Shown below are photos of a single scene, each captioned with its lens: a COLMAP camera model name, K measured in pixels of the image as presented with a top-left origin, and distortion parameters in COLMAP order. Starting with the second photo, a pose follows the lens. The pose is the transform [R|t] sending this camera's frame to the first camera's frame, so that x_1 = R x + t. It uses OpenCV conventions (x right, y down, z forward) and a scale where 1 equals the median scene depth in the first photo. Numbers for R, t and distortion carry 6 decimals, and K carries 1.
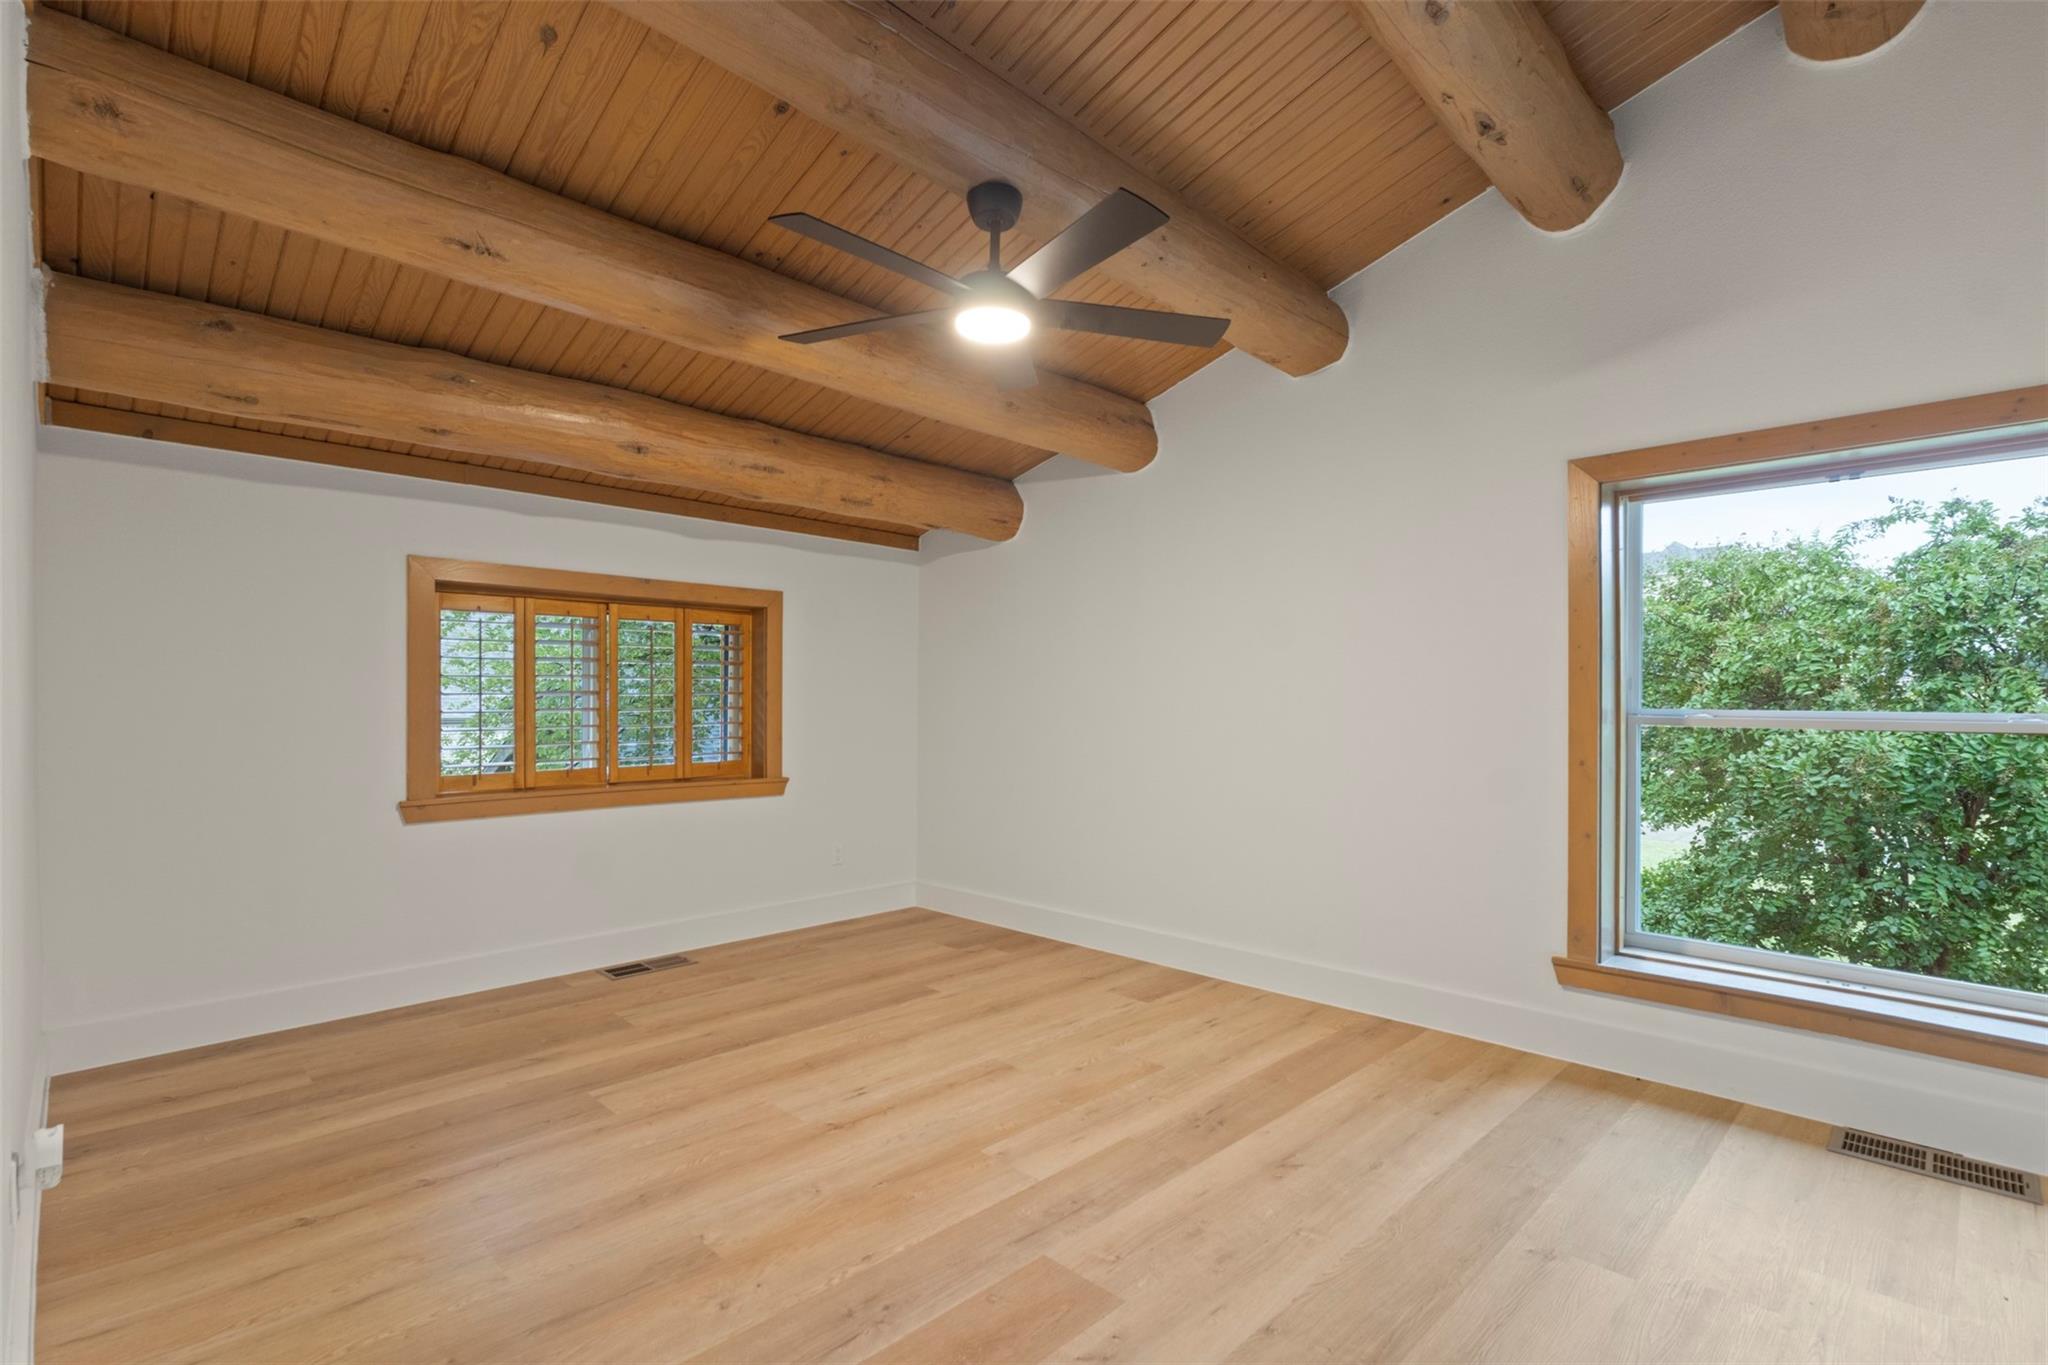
lens RADIAL K [[947.8, 0, 1023.5], [0, 947.8, 692.3], [0, 0, 1]] dist [0.000051, 0.001710]
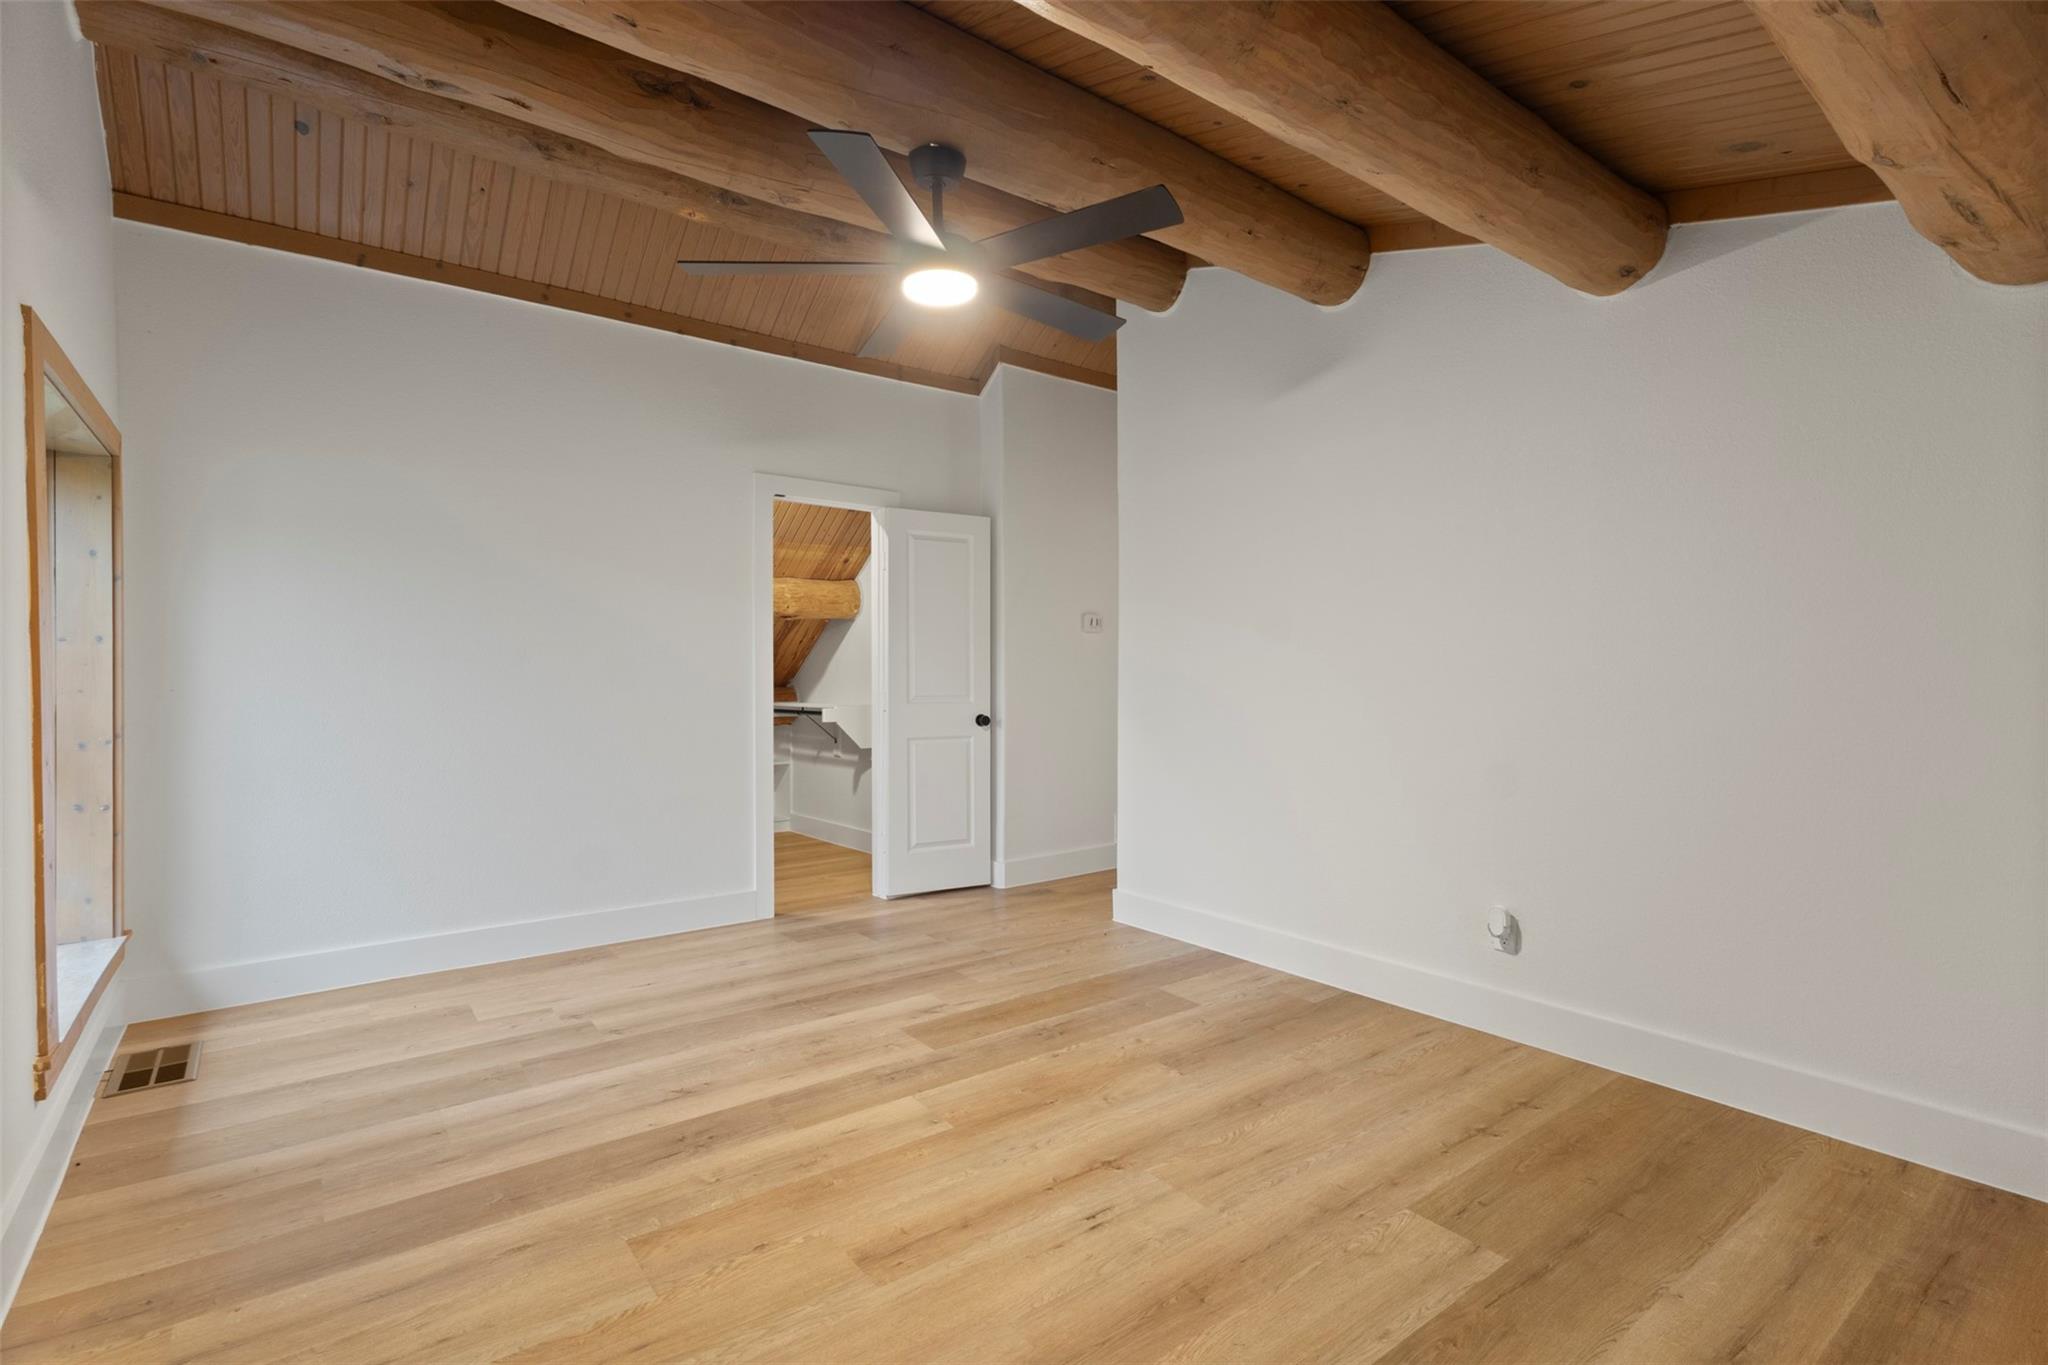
lens RADIAL K [[947.8, 0, 1022.1], [0, 947.8, 678.4], [0, 0, 1]] dist [0.000051, 0.001710]
pose [[-0.991891, 0.000249, 0.127093, -0.236941], [-0.000450, 0.999985, -0.005475, 0.023513], [-0.127093, -0.005488, -0.991876, 1.936345]]
